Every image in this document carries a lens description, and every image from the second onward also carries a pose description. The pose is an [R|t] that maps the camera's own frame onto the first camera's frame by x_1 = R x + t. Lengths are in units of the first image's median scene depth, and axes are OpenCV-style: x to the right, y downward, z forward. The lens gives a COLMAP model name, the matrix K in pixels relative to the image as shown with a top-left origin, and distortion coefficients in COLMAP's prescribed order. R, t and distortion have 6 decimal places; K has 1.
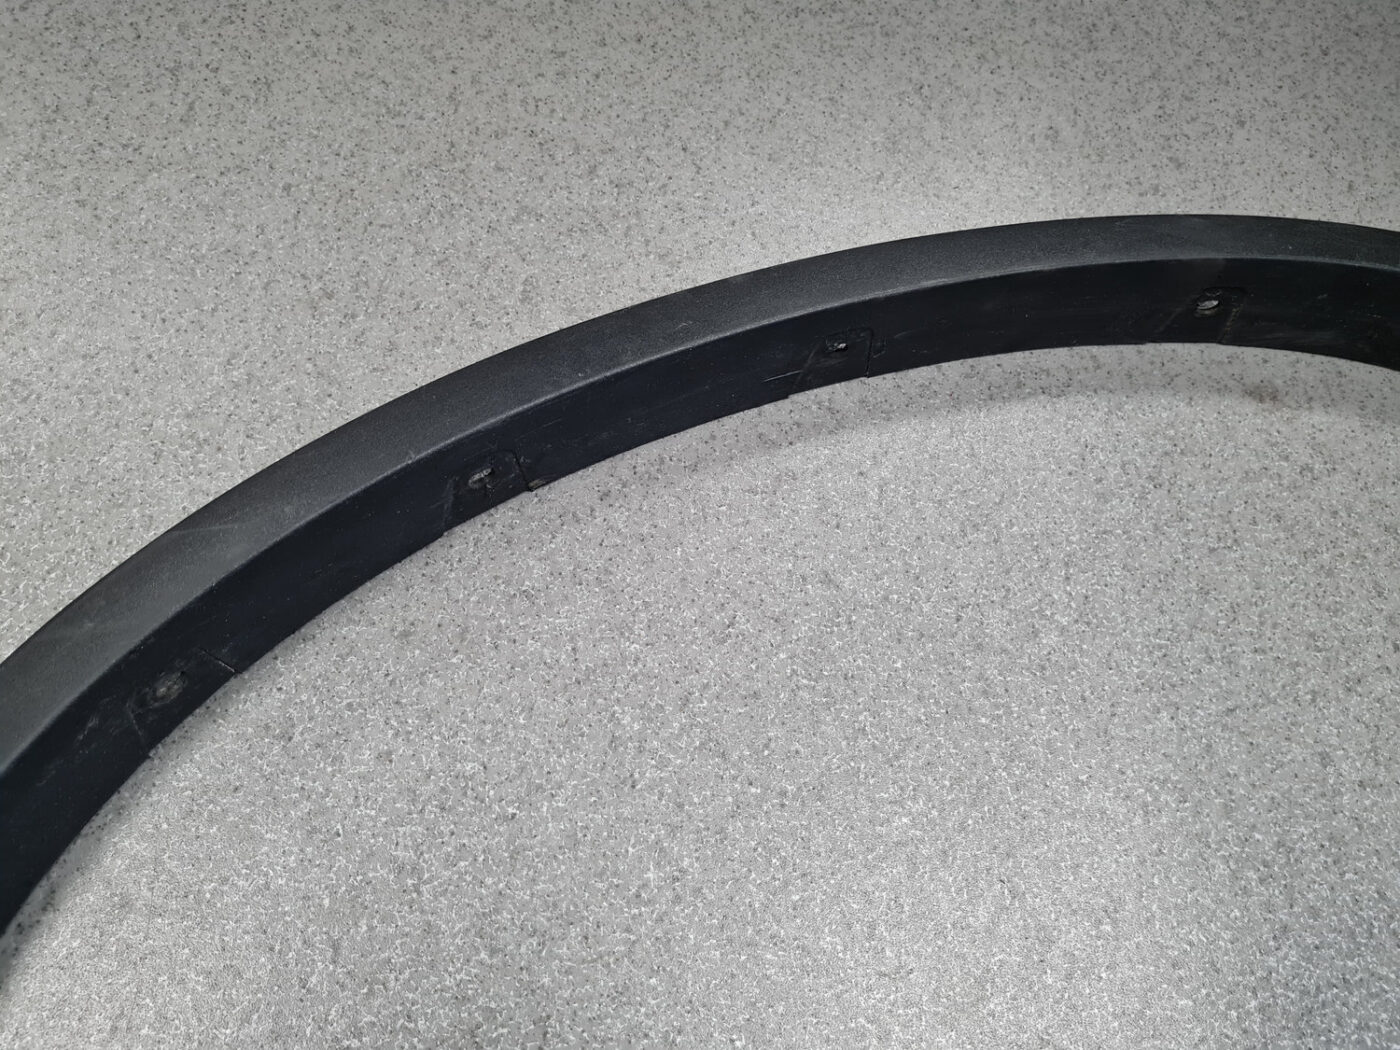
lens RADIAL K [[1090.3, 0, 702.4], [0, 1090.3, 518.3], [0, 0, 1]] dist [0.032790, -0.036061]
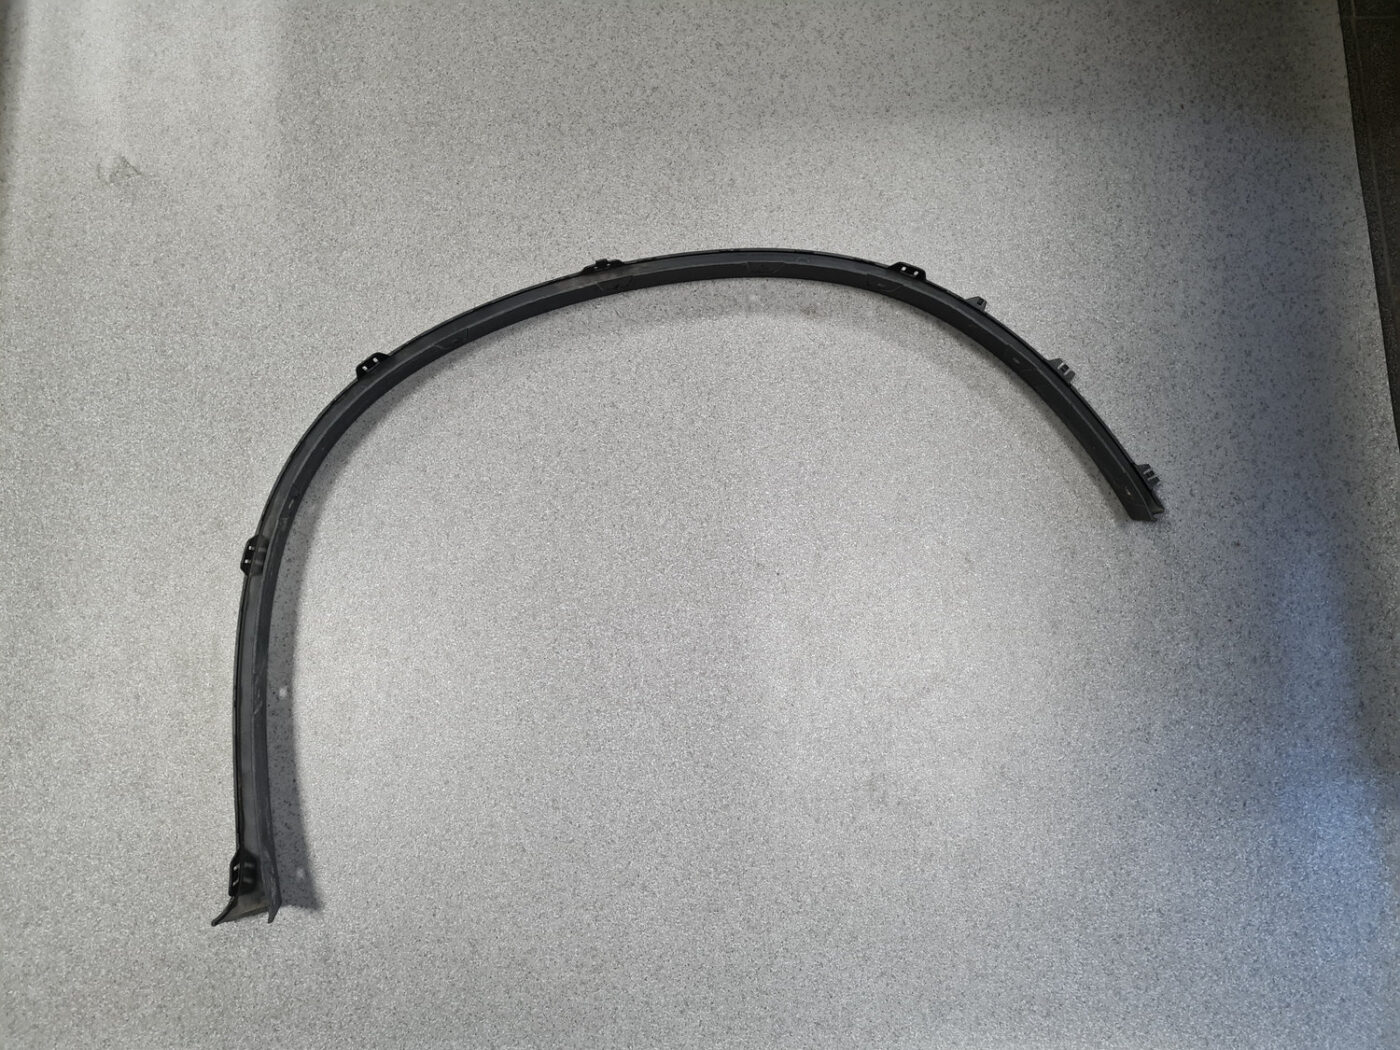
lens RADIAL K [[1090.3, 0, 701.6], [0, 1090.3, 520.4], [0, 0, 1]] dist [0.032790, -0.036061]
pose [[0.993000, -0.030372, -0.114144, 0.621086], [0.059801, 0.962641, 0.264094, -0.361540], [0.101859, -0.269071, 0.957719, -1.592146]]
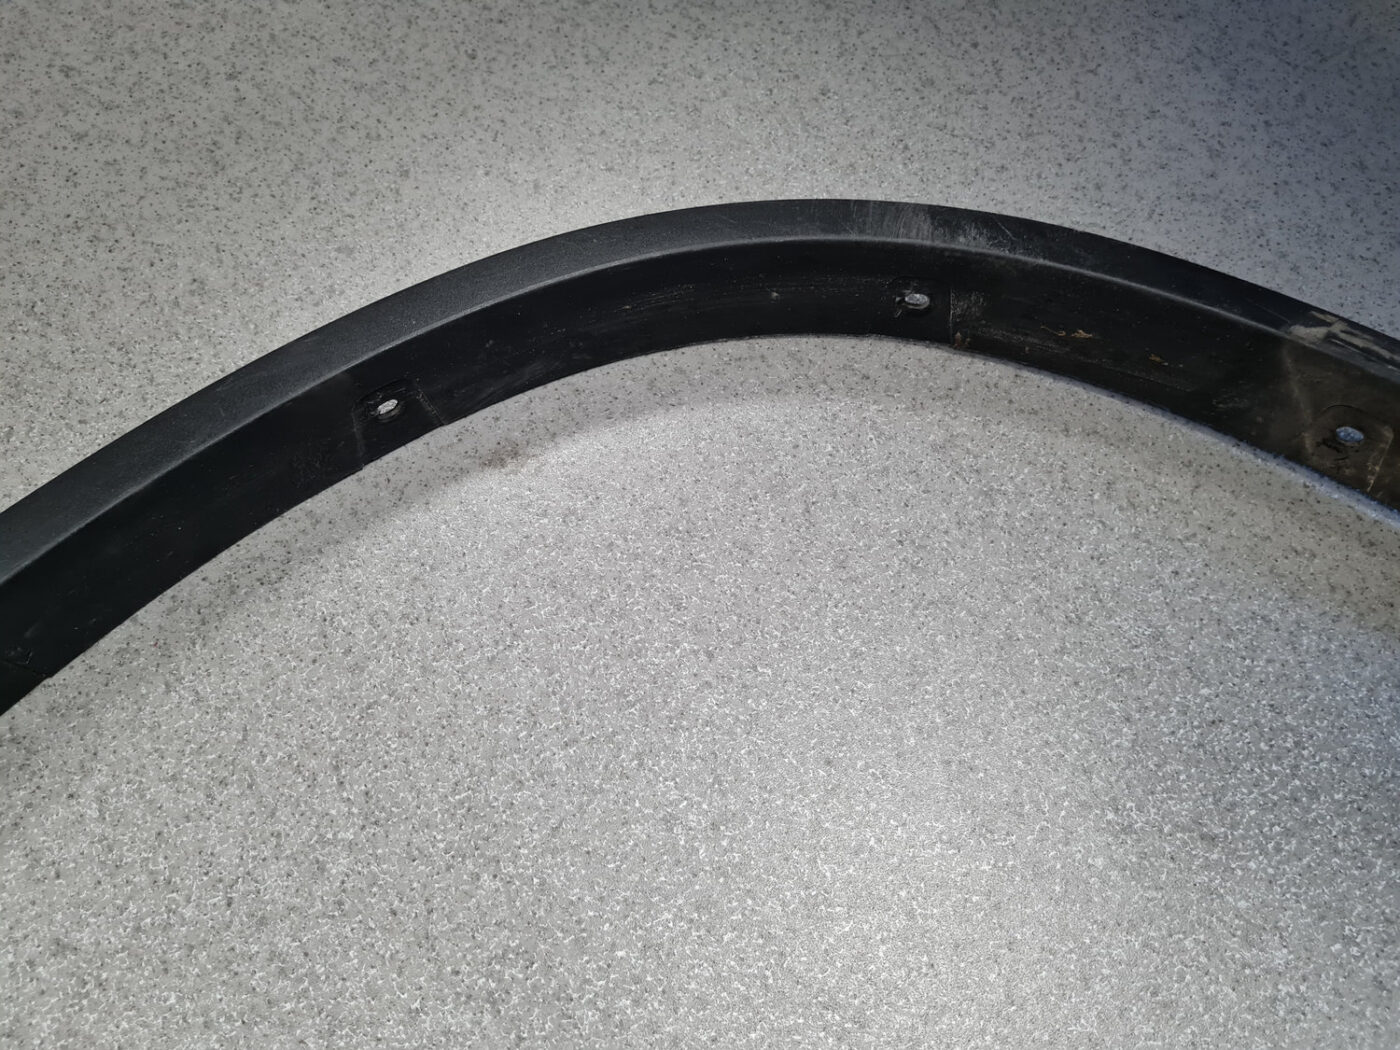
lens RADIAL K [[1090.3, 0, 702.0], [0, 1090.3, 523.6], [0, 0, 1]] dist [0.032790, -0.036061]
pose [[0.861503, -0.486993, 0.143705, 0.576446], [0.486767, 0.872654, 0.039148, -0.021338], [-0.144469, 0.036225, 0.988846, 0.080133]]
